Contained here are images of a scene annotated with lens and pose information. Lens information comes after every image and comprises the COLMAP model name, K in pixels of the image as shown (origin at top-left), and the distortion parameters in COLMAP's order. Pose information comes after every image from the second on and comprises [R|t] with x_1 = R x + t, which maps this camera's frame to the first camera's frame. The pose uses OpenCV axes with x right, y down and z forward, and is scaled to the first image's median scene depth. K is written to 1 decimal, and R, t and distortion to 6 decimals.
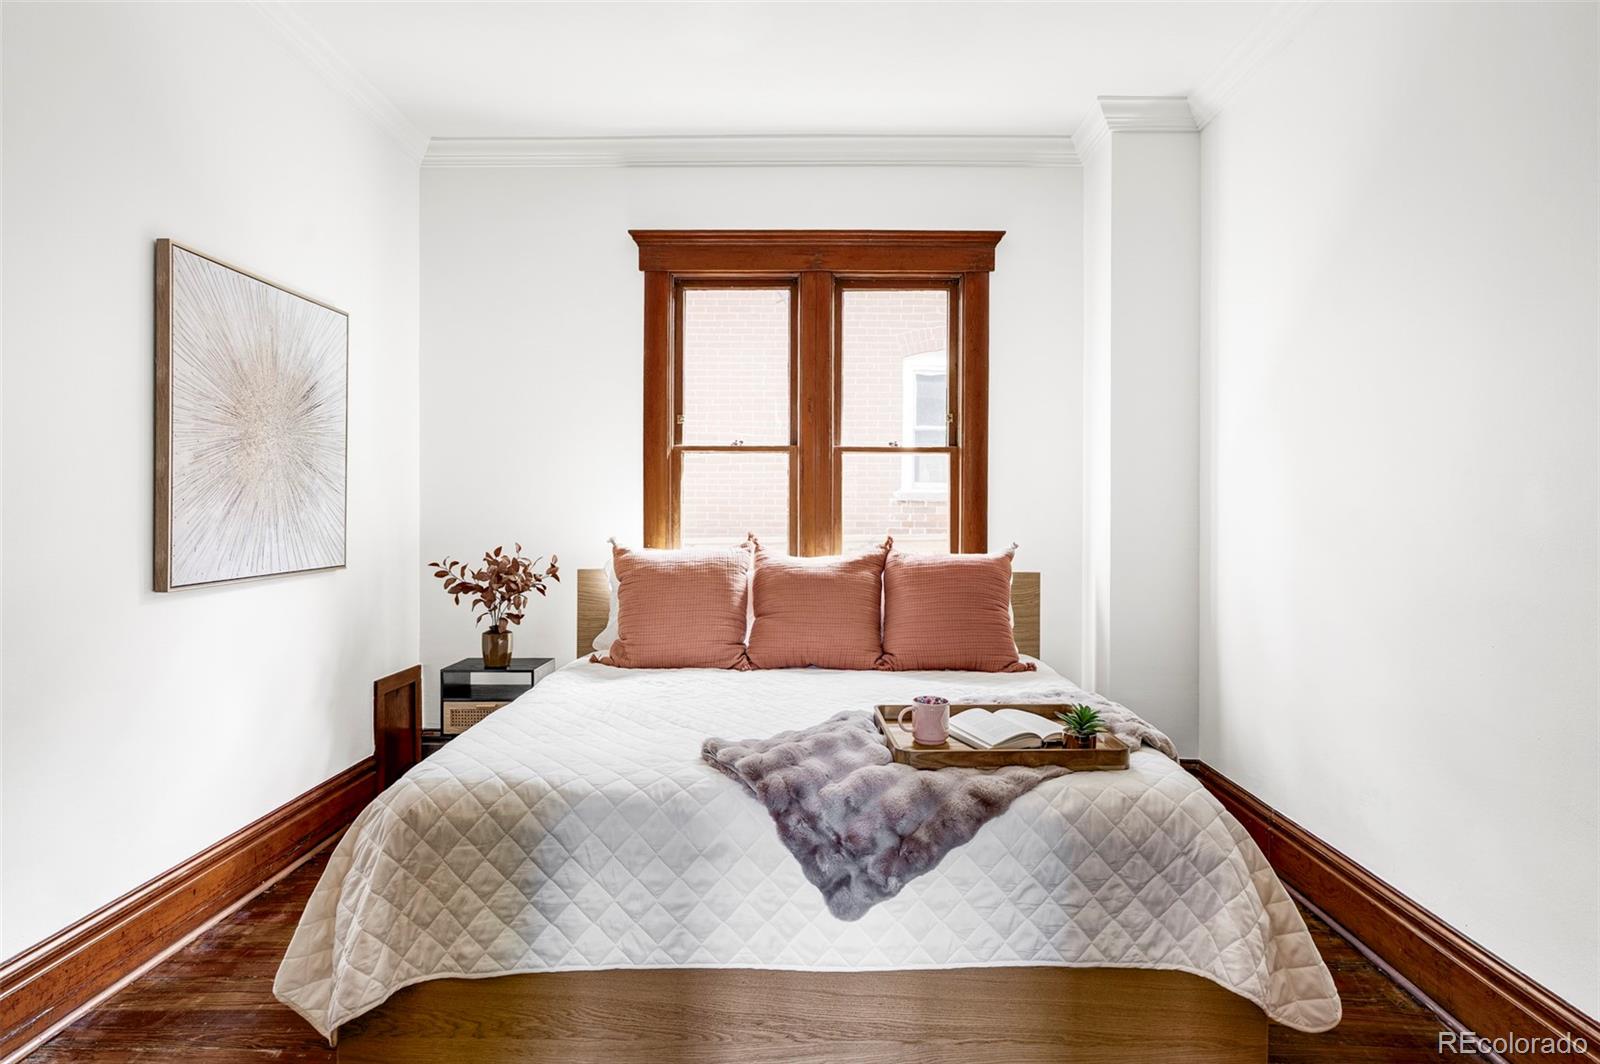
lens RADIAL K [[915.2, 0, 763.4], [0, 915.2, 509.1], [0, 0, 1]] dist [-0.000822, 0.001059]
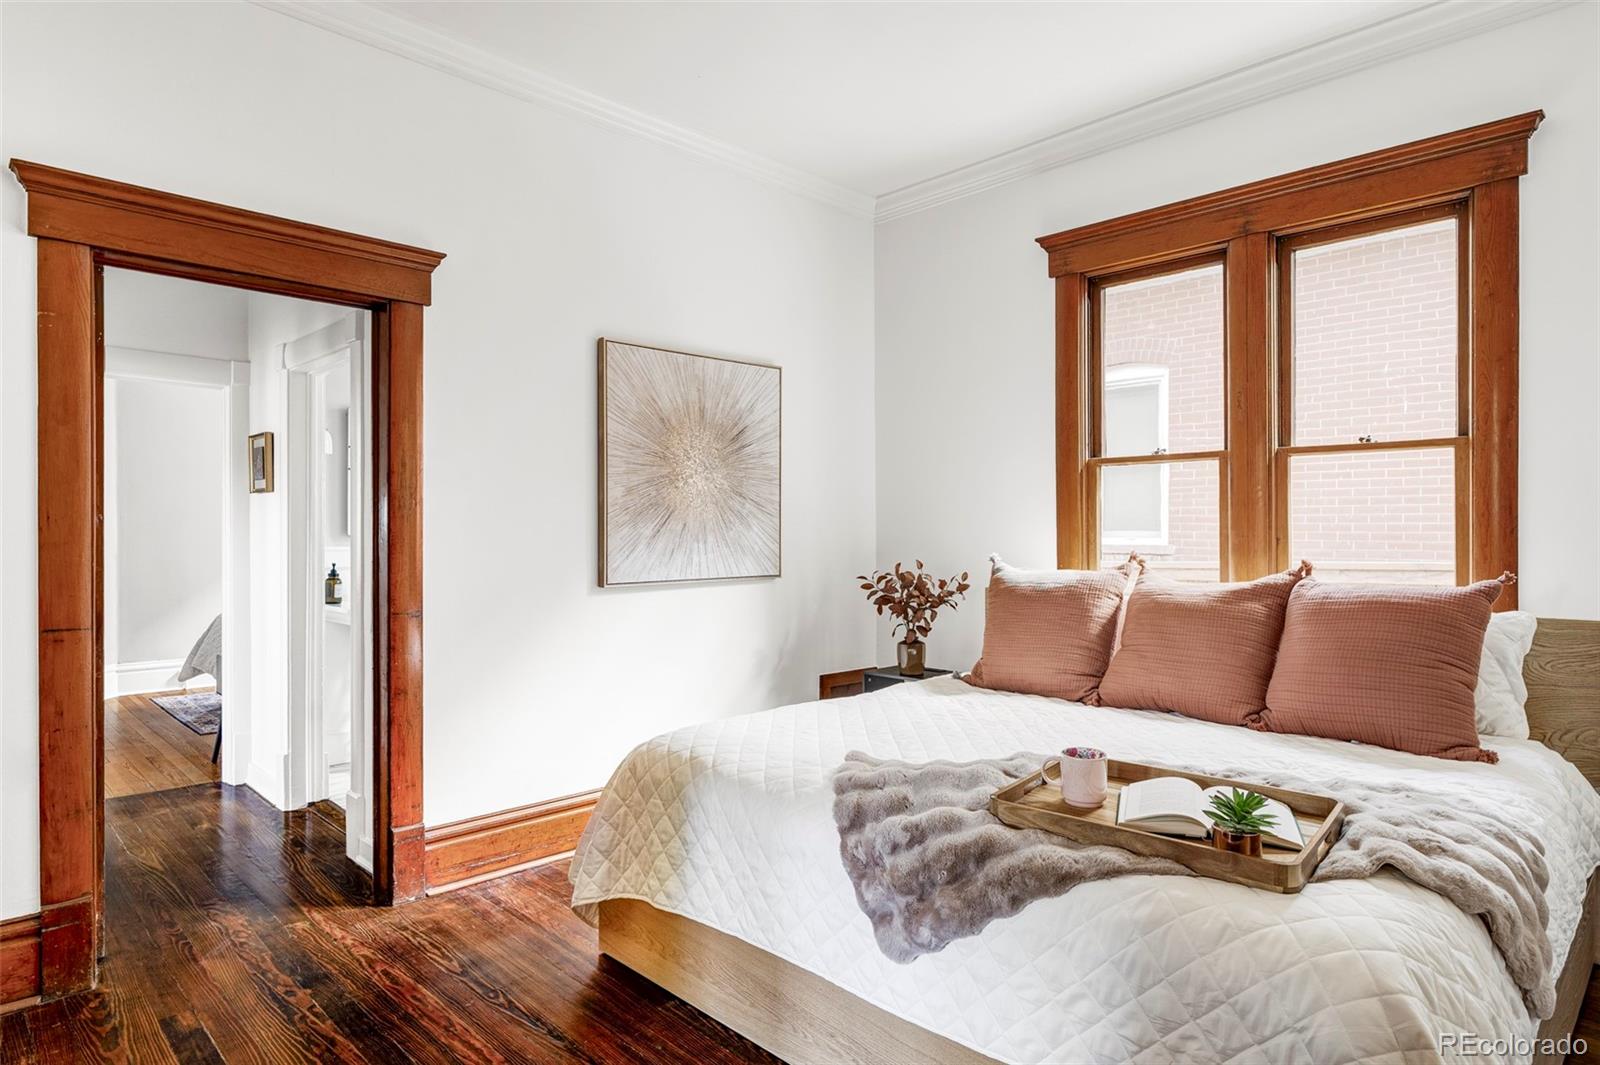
lens RADIAL K [[915.2, 0, 796.6], [0, 915.2, 533.5], [0, 0, 1]] dist [-0.000822, 0.001059]
pose [[0.704147, -0.001798, -0.710052, 0.457098], [0.003494, 0.999993, 0.000933, 0.005692], [0.710046, -0.003138, 0.704148, 0.177138]]
